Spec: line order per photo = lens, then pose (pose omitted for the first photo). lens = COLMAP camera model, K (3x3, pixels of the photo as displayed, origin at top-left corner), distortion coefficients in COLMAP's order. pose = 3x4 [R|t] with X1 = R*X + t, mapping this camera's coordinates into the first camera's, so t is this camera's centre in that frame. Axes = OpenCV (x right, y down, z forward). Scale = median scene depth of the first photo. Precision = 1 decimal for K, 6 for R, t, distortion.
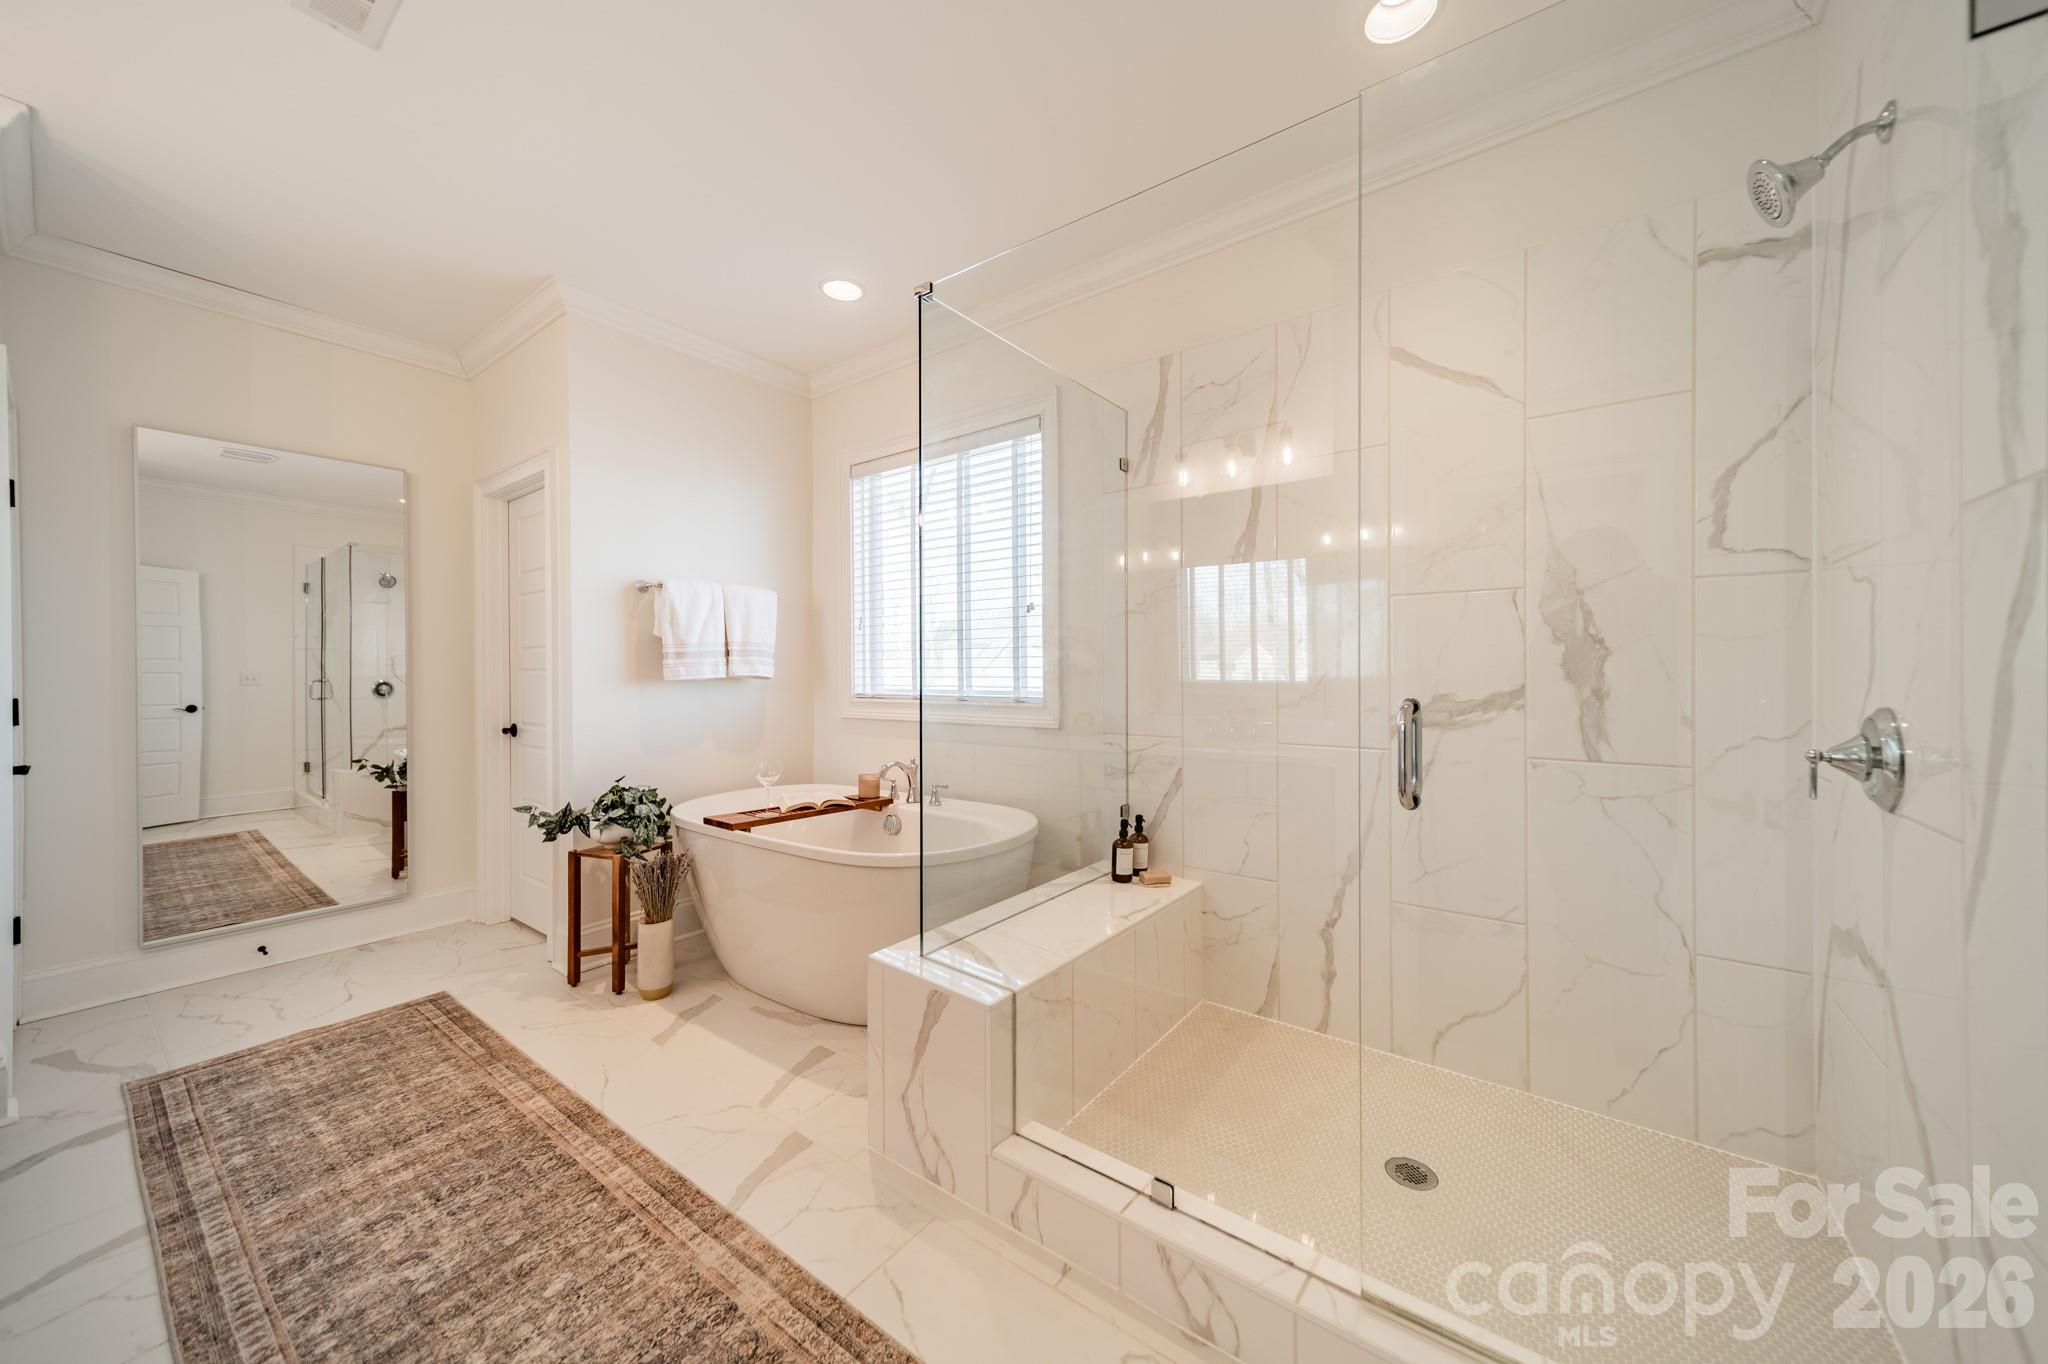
lens RADIAL K [[722.1, 0, 1026.8], [0, 722.1, 676.6], [0, 0, 1]] dist [0.005687, 0.000158]
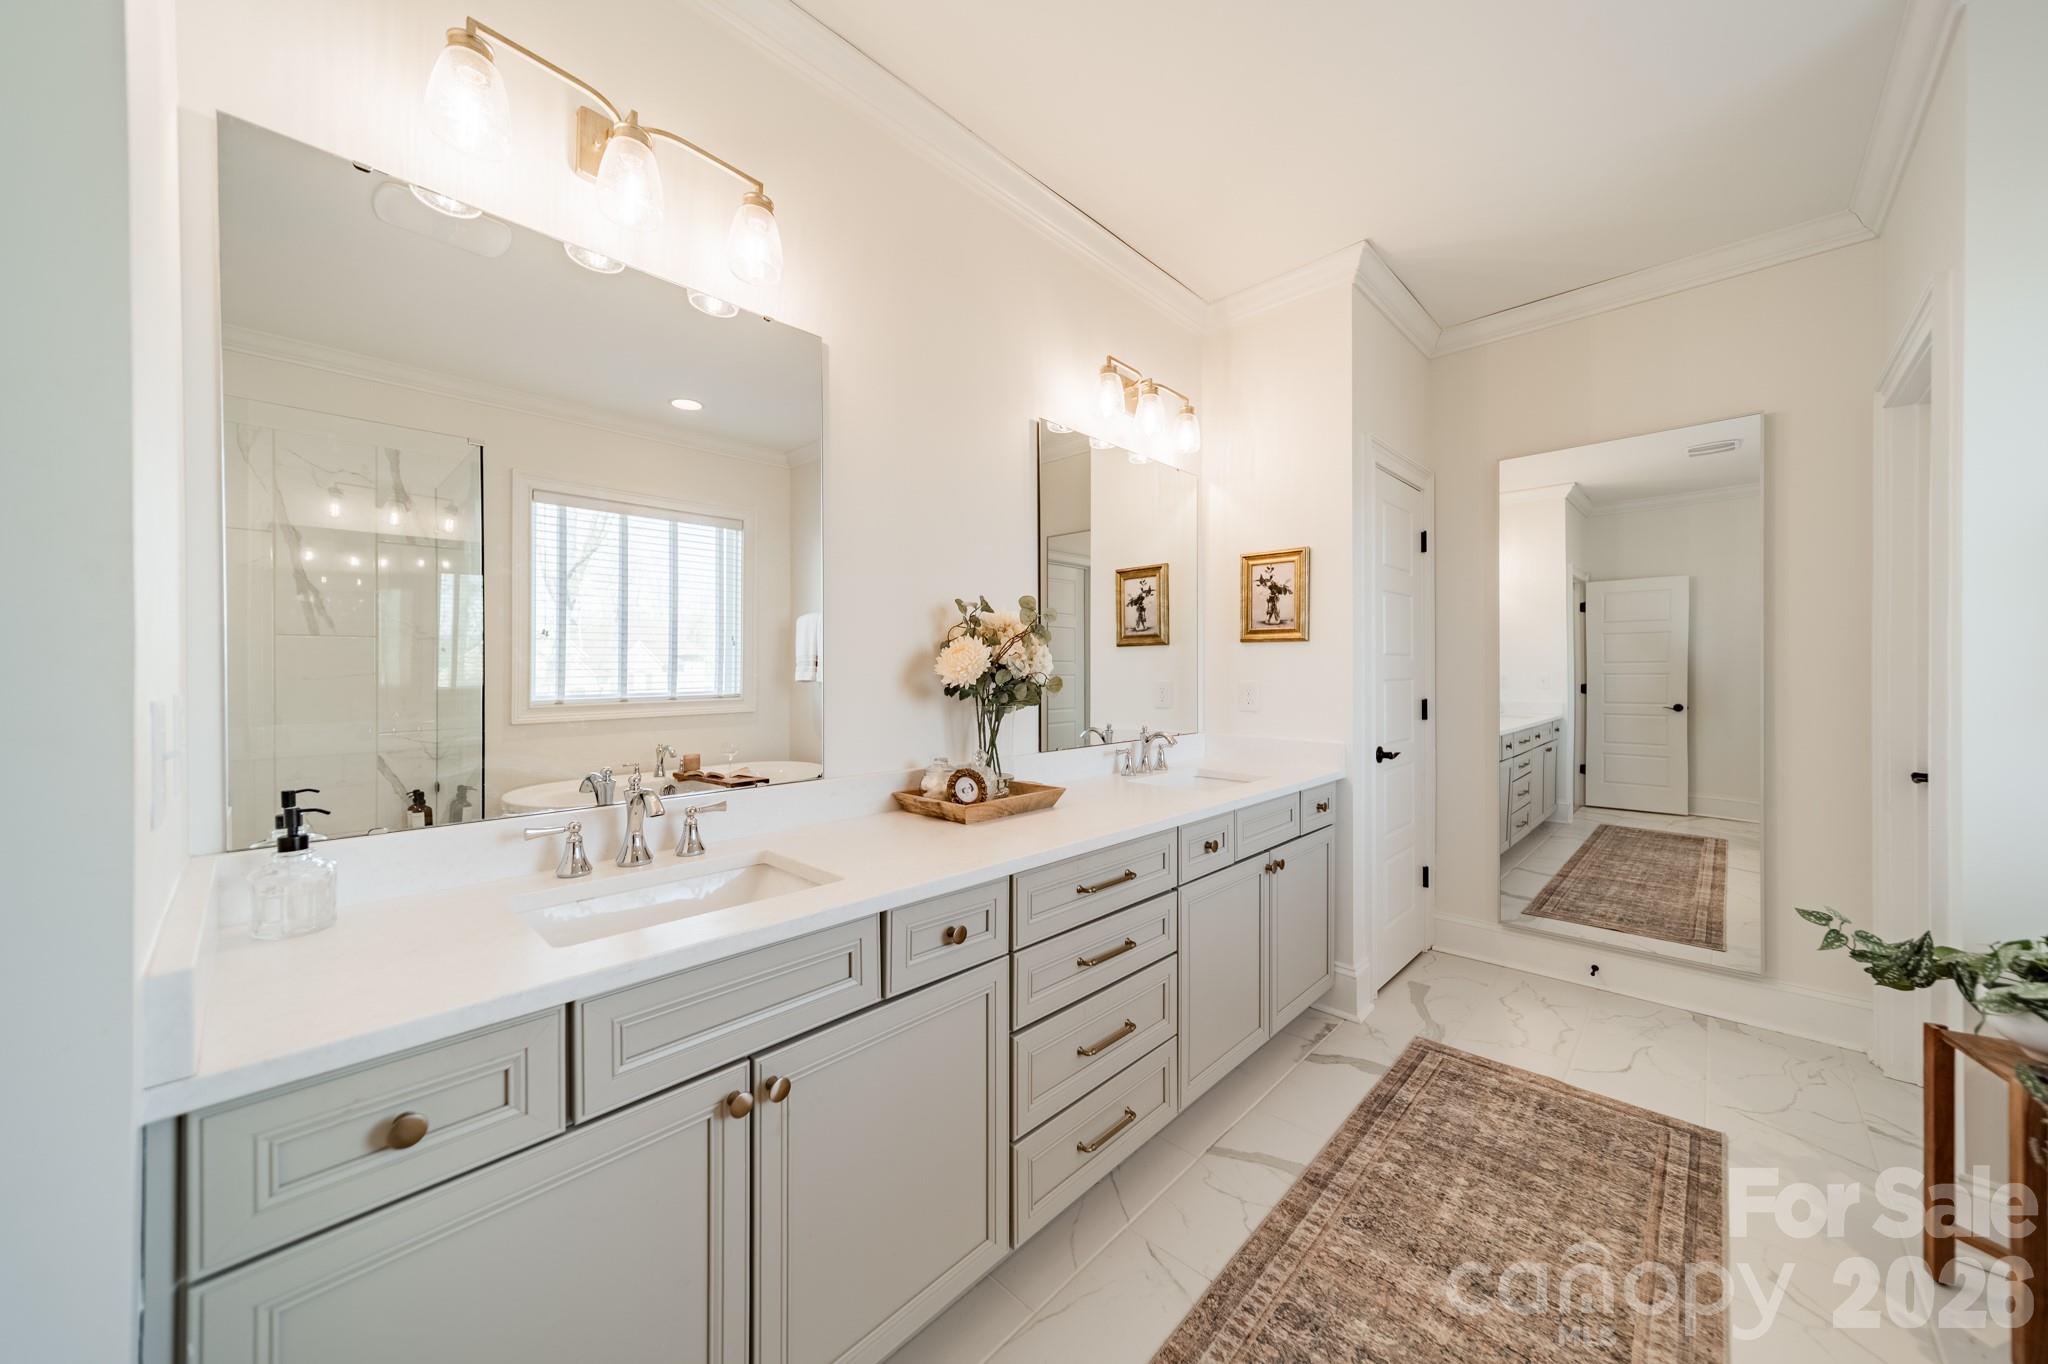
lens RADIAL K [[722.1, 0, 1023.8], [0, 722.1, 676.0], [0, 0, 1]] dist [0.005687, 0.000158]
pose [[-0.124131, 0.010059, -0.992215, -0.022344], [-0.002955, 0.999940, 0.010507, -0.024679], [0.992261, 0.004236, -0.124094, 0.528692]]
